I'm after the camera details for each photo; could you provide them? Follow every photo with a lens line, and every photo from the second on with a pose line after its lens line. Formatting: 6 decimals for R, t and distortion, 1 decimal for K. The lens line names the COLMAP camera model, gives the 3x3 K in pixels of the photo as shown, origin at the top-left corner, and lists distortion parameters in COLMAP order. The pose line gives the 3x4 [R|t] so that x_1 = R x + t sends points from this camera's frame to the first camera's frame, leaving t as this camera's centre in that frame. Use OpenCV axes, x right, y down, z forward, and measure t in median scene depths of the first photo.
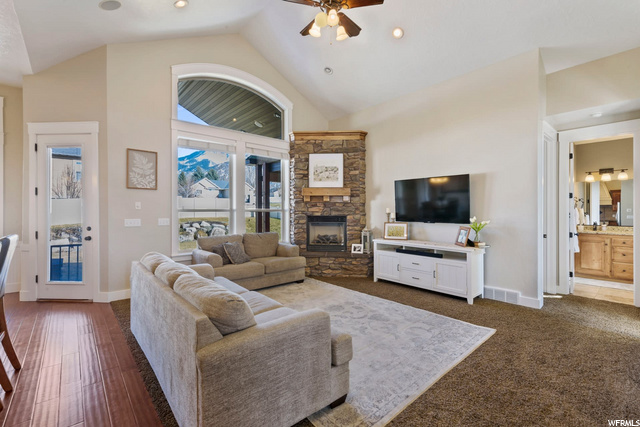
lens RADIAL K [[283.6, 0, 323.5], [0, 283.6, 210.5], [0, 0, 1]] dist [0.012851, -0.003427]
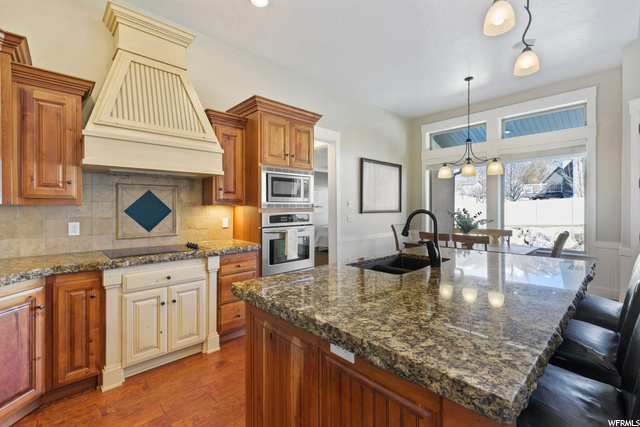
lens RADIAL K [[283.6, 0, 318.0], [0, 283.6, 205.8], [0, 0, 1]] dist [0.012851, -0.003427]
pose [[0.019131, -0.007349, -0.999790, -0.157383], [0.000334, 0.999973, -0.007344, -0.000811], [0.999817, -0.000193, 0.019133, 0.060468]]
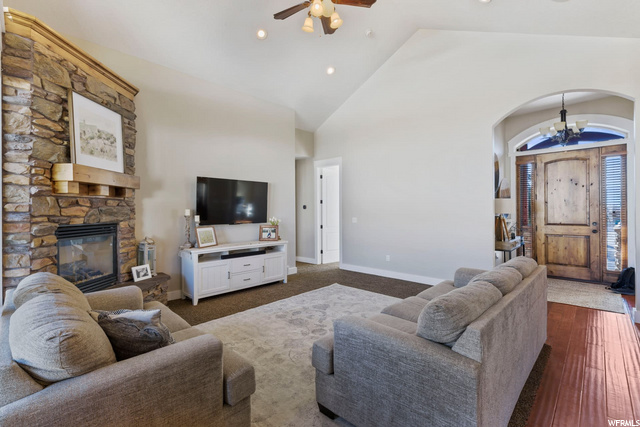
lens RADIAL K [[283.6, 0, 318.8], [0, 283.6, 210.1], [0, 0, 1]] dist [0.012851, -0.003427]
pose [[-0.073600, 0.002515, 0.997285, -0.546284], [0.007571, 0.999969, -0.001963, -0.002498], [-0.997259, 0.007406, -0.073617, 0.641926]]
